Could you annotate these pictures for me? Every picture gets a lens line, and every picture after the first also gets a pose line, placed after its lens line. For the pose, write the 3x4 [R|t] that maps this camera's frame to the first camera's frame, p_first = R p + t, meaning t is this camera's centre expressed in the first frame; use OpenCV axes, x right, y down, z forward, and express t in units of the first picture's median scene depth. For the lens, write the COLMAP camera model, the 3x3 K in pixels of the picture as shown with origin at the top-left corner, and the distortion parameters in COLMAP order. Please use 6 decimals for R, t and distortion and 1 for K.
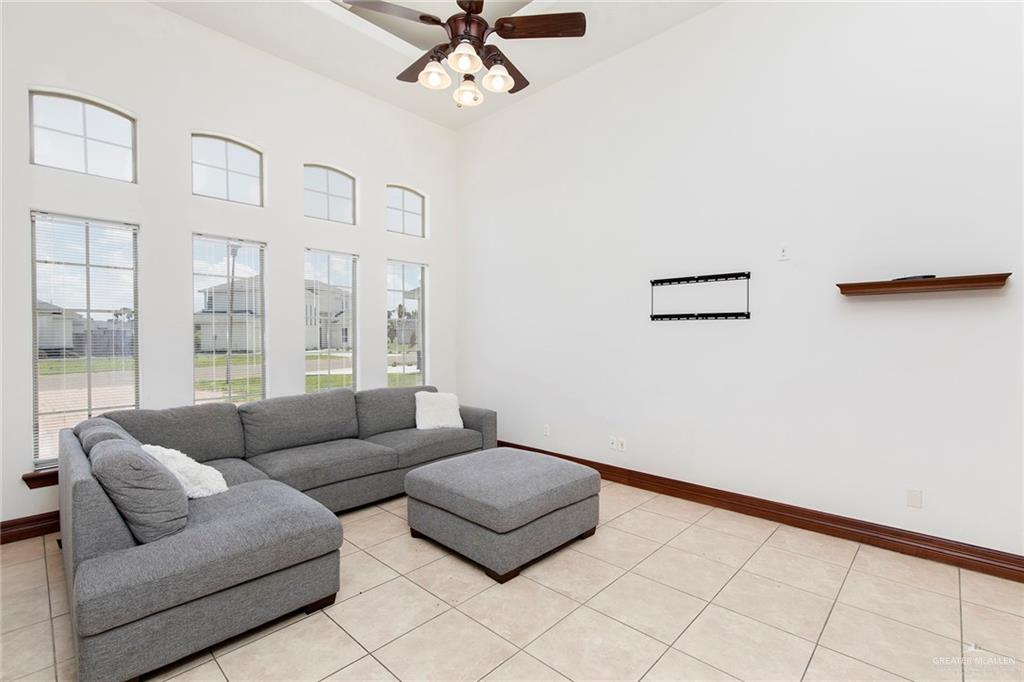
lens RADIAL K [[462.2, 0, 512.8], [0, 462.2, 341.8], [0, 0, 1]] dist [0.000587, -0.000180]
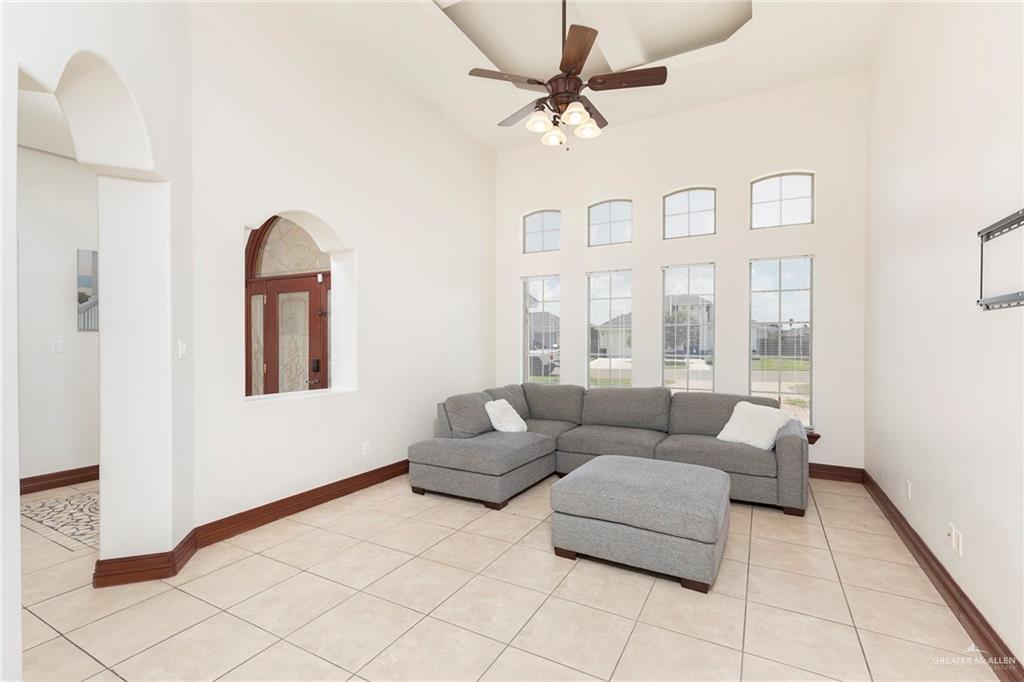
lens RADIAL K [[462.2, 0, 510.7], [0, 462.2, 342.2], [0, 0, 1]] dist [0.000587, -0.000180]
pose [[0.240627, 0.002293, -0.970615, 0.840881], [-0.009579, 0.999954, -0.000013, -0.007815], [0.970571, 0.009300, 0.240637, 0.474259]]
